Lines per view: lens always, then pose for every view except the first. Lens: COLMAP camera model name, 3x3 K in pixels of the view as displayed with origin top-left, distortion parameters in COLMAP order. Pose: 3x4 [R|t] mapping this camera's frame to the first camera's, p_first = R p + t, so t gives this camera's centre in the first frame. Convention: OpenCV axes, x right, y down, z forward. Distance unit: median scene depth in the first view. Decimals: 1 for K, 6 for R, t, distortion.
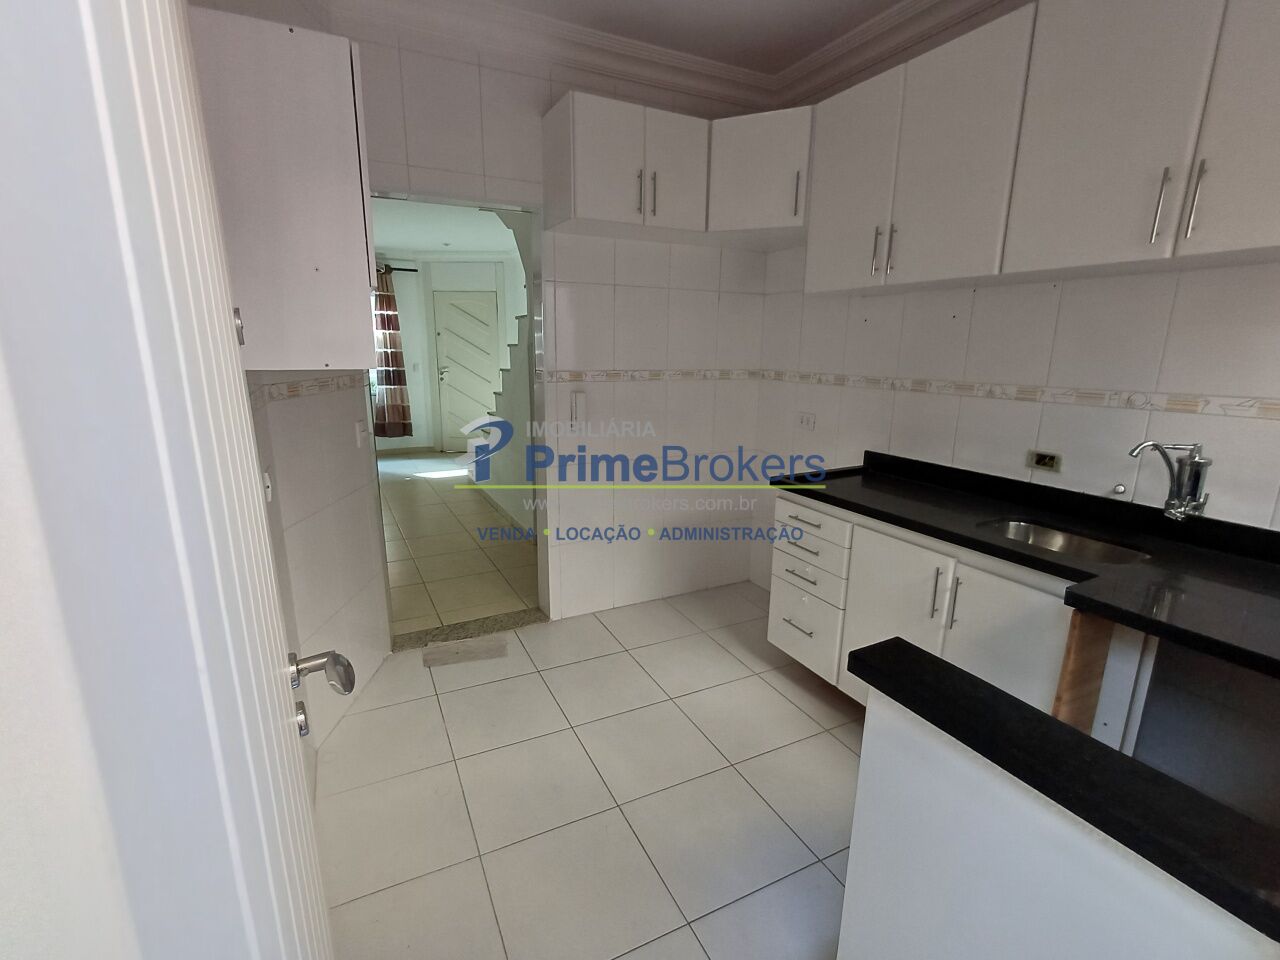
lens RADIAL K [[584.6, 0, 639.5], [0, 584.6, 474.3], [0, 0, 1]] dist [0.001123, -0.000084]
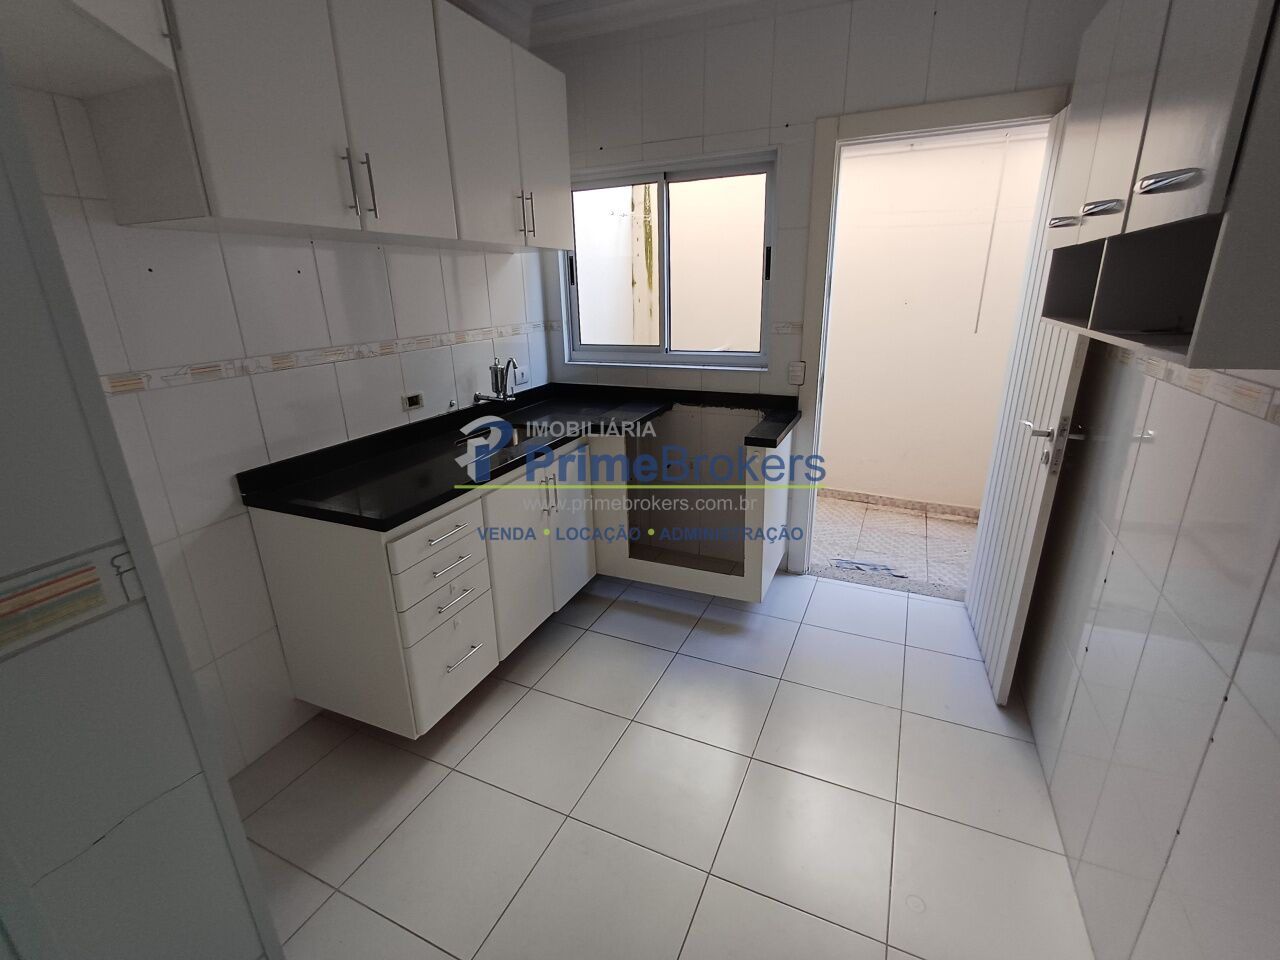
lens RADIAL K [[584.6, 0, 639.5], [0, 584.6, 474.3], [0, 0, 1]] dist [0.001123, -0.000084]
pose [[-0.634020, -0.192547, 0.748962, -0.506722], [0.224428, 0.881009, 0.416480, -0.278822], [-0.740034, 0.432145, -0.515364, 1.311180]]
